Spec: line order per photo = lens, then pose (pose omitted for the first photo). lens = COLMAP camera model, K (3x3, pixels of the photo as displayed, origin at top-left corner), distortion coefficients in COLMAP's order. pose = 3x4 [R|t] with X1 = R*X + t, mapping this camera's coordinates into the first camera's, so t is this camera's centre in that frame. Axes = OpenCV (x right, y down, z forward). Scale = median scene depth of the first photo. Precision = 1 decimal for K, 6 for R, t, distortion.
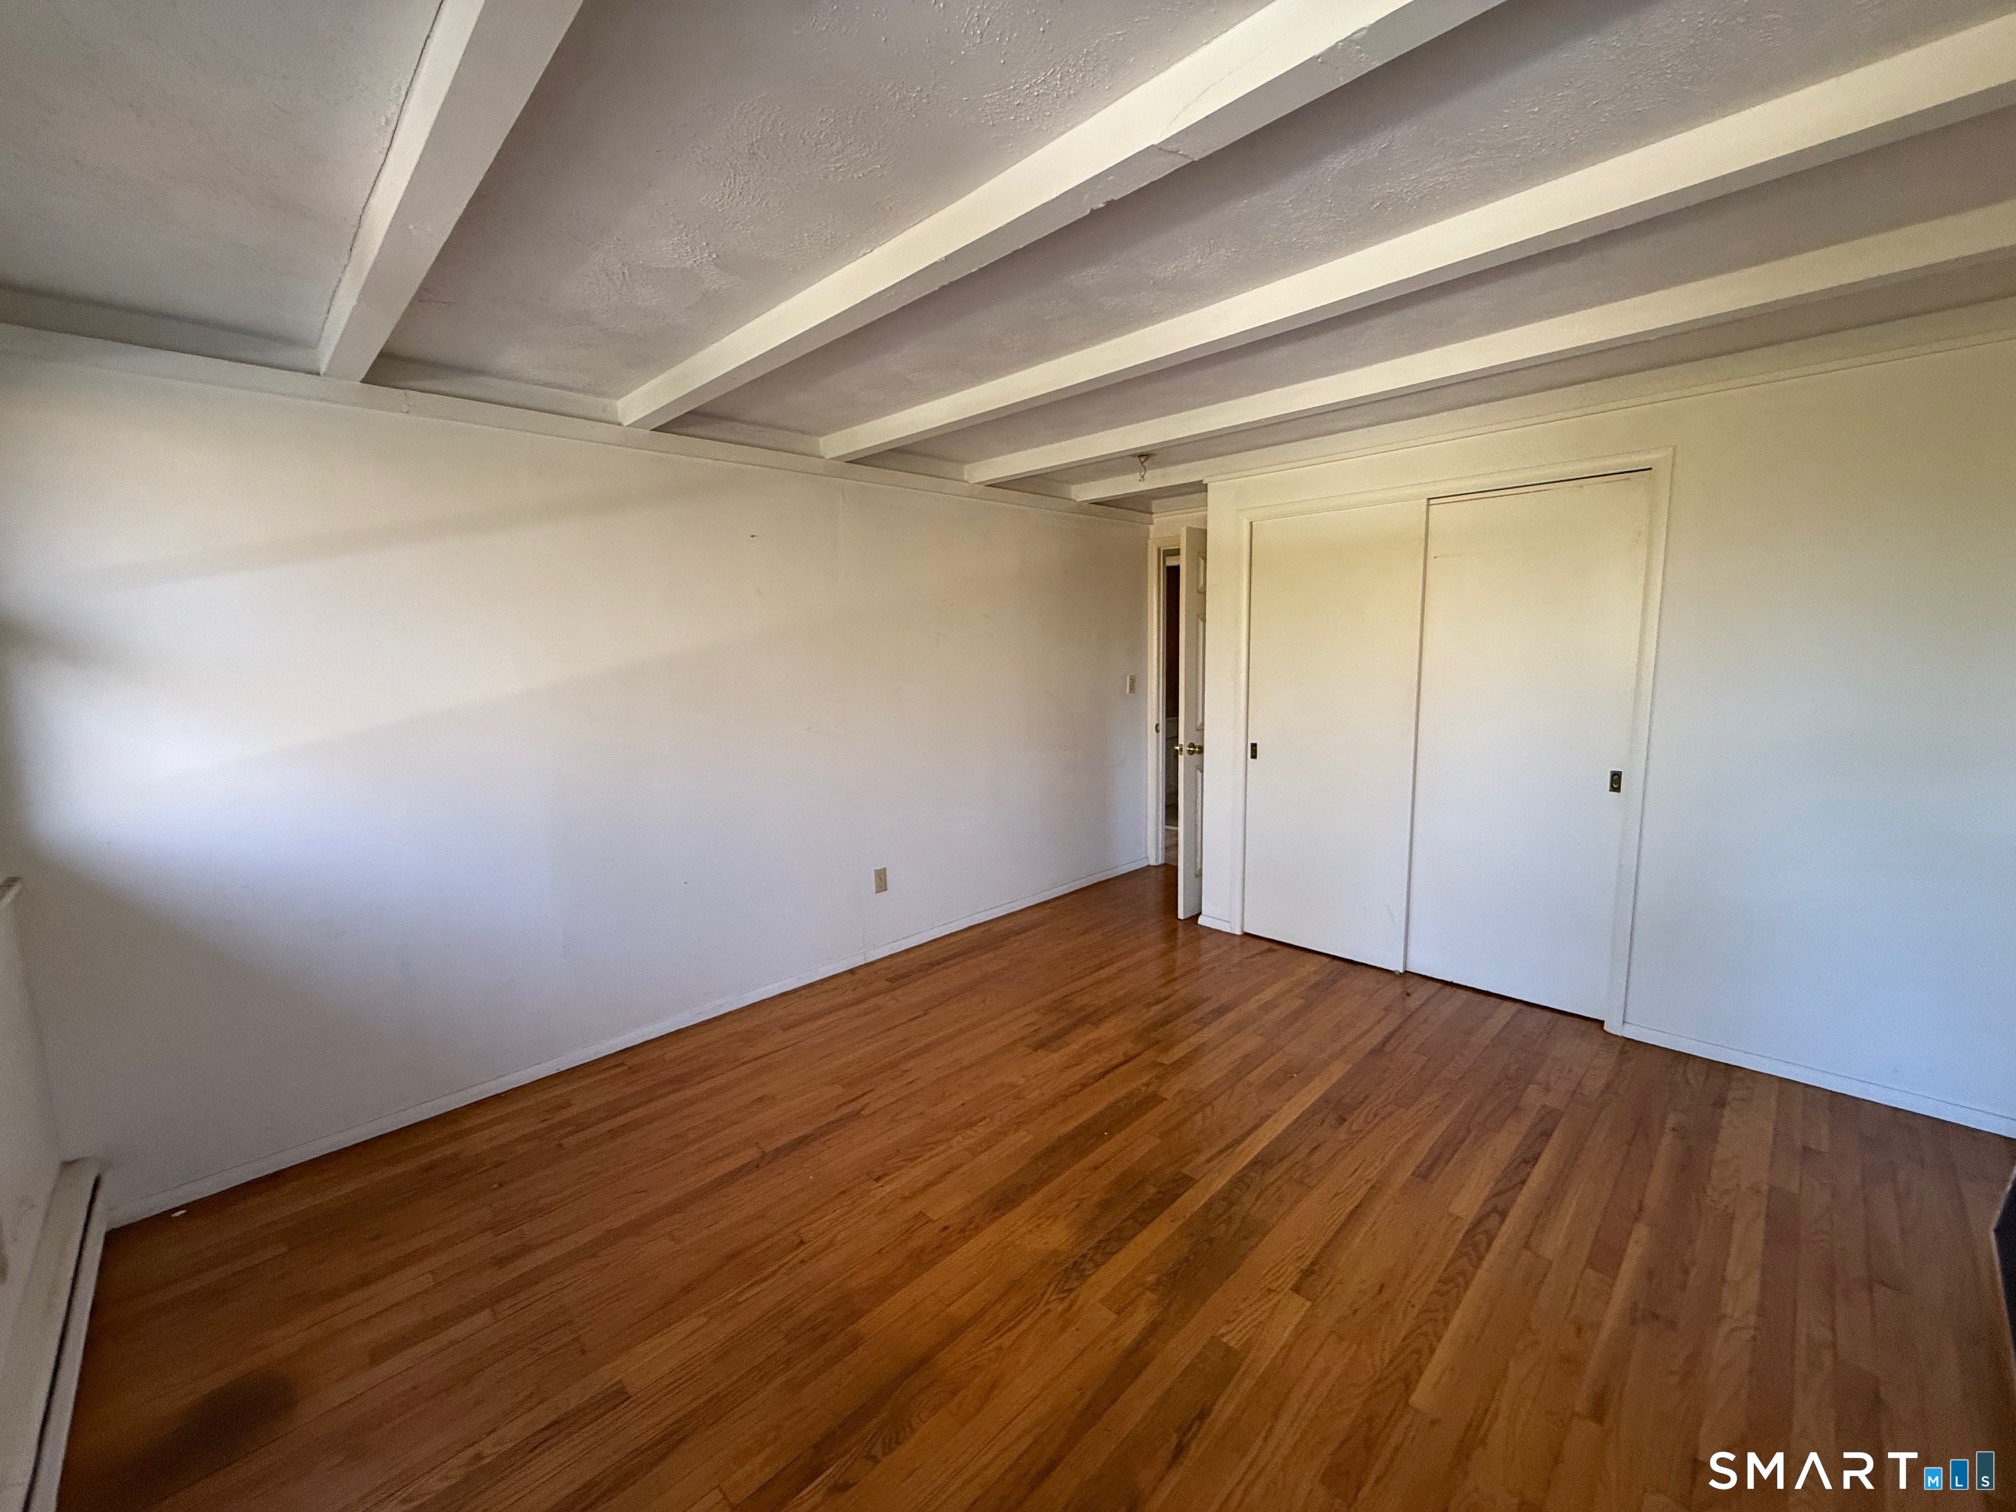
lens RADIAL K [[798.3, 0, 999.0], [0, 798.3, 752.0], [0, 0, 1]] dist [0.000299, -0.000106]
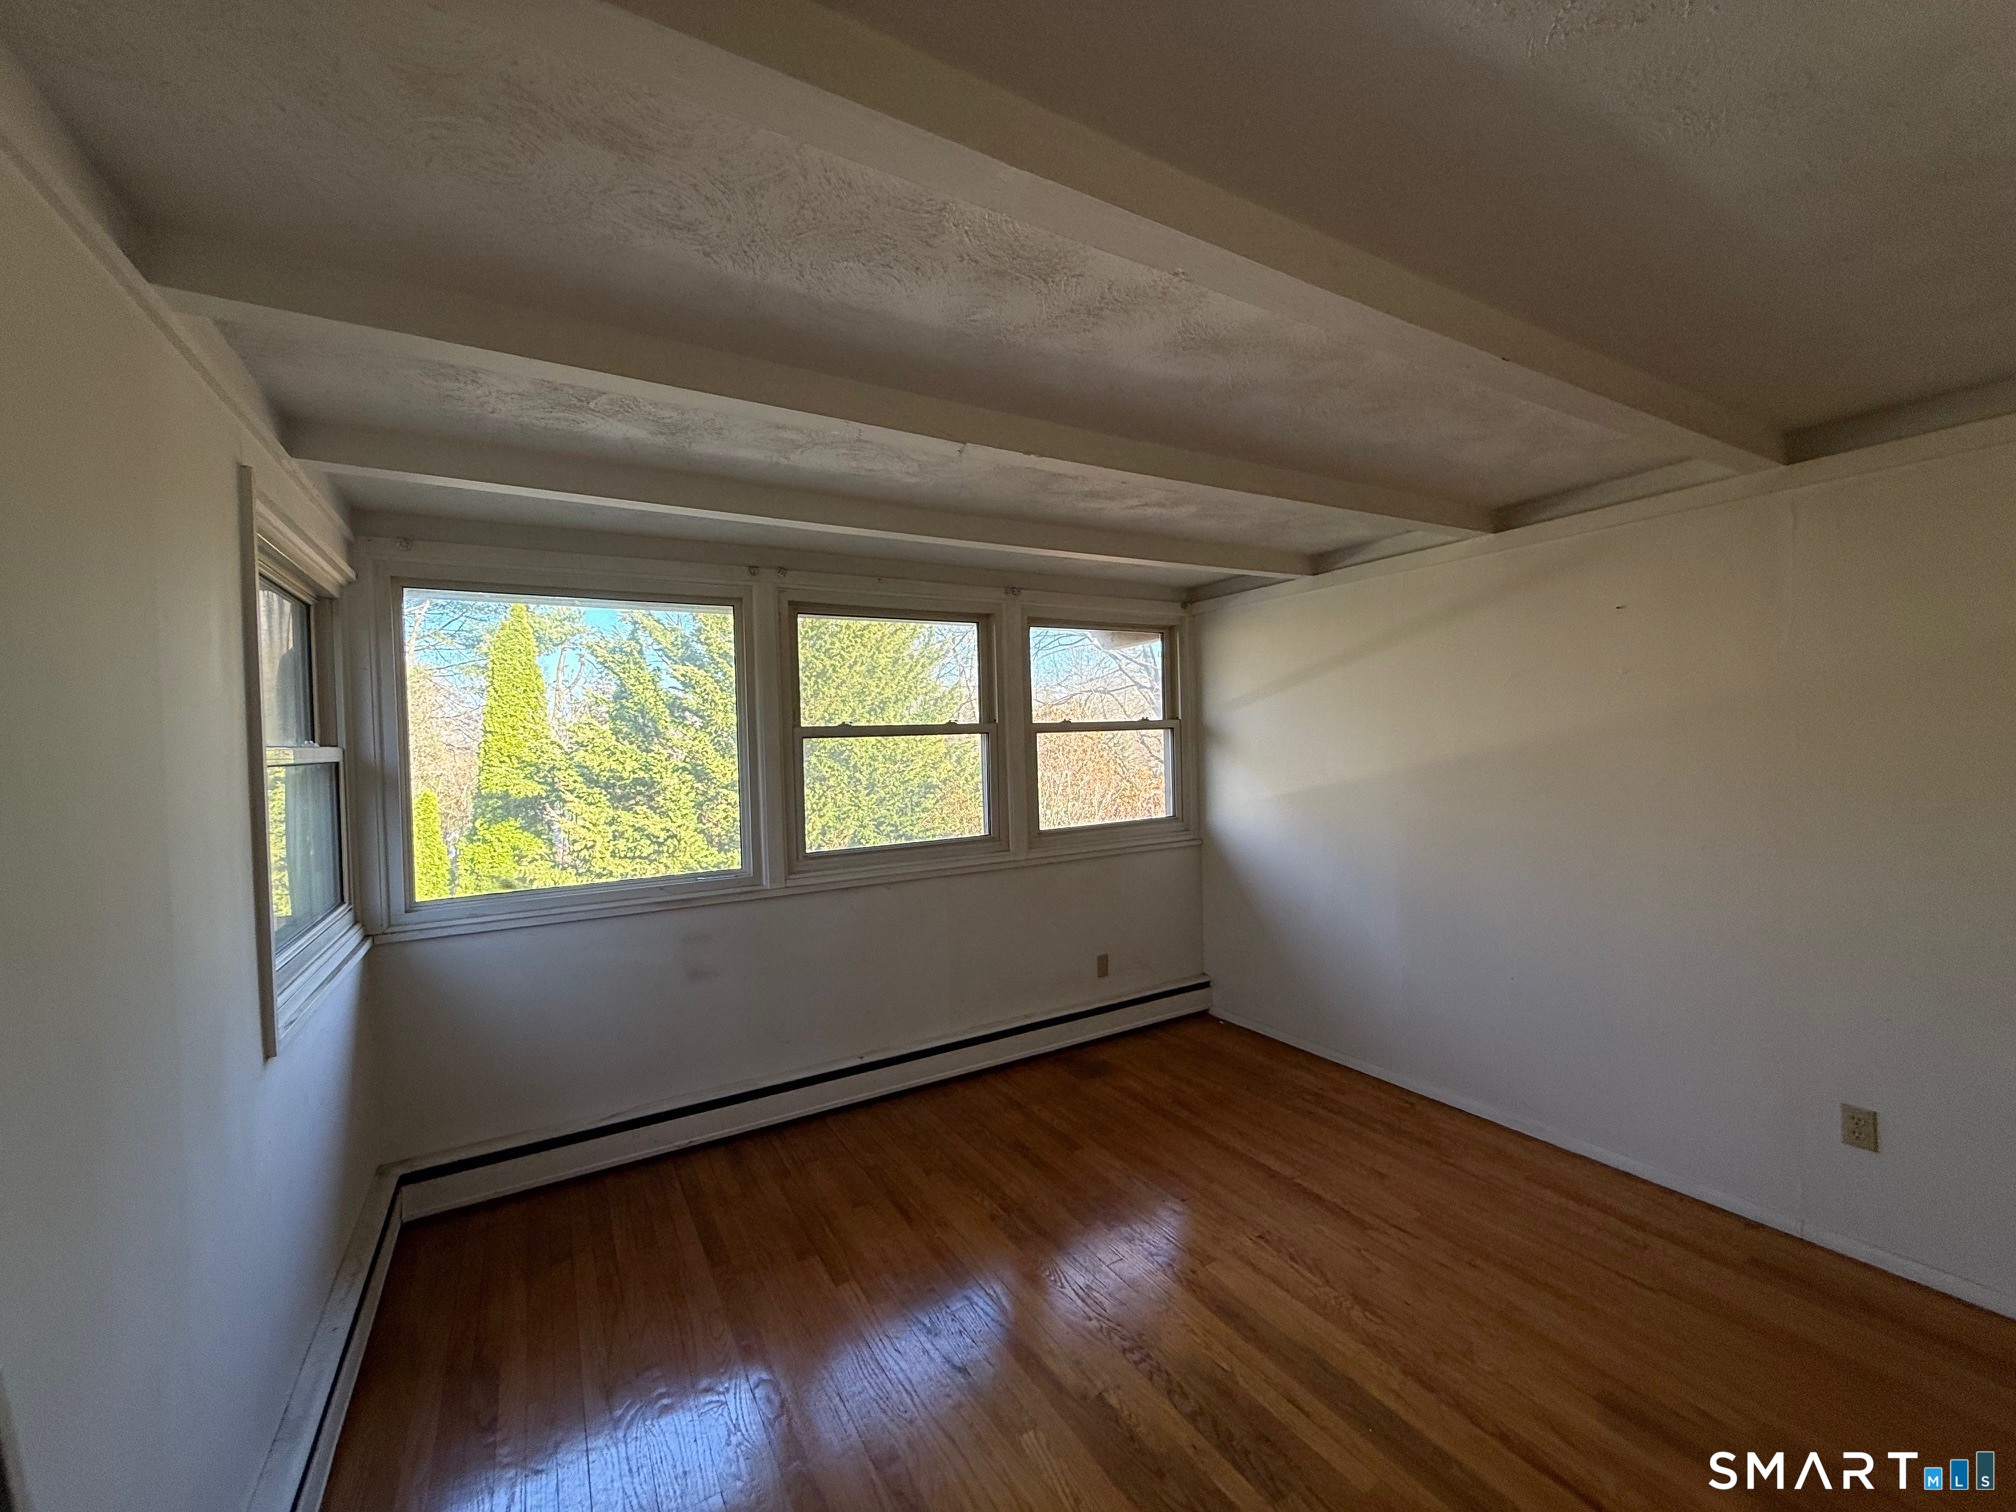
lens RADIAL K [[798.3, 0, 1020.7], [0, 798.3, 759.3], [0, 0, 1]] dist [0.000299, -0.000106]
pose [[-0.219990, 0.049481, -0.974246, 0.850845], [-0.097580, 0.992587, 0.072446, -0.143530], [0.970609, 0.111004, -0.213531, 0.751523]]
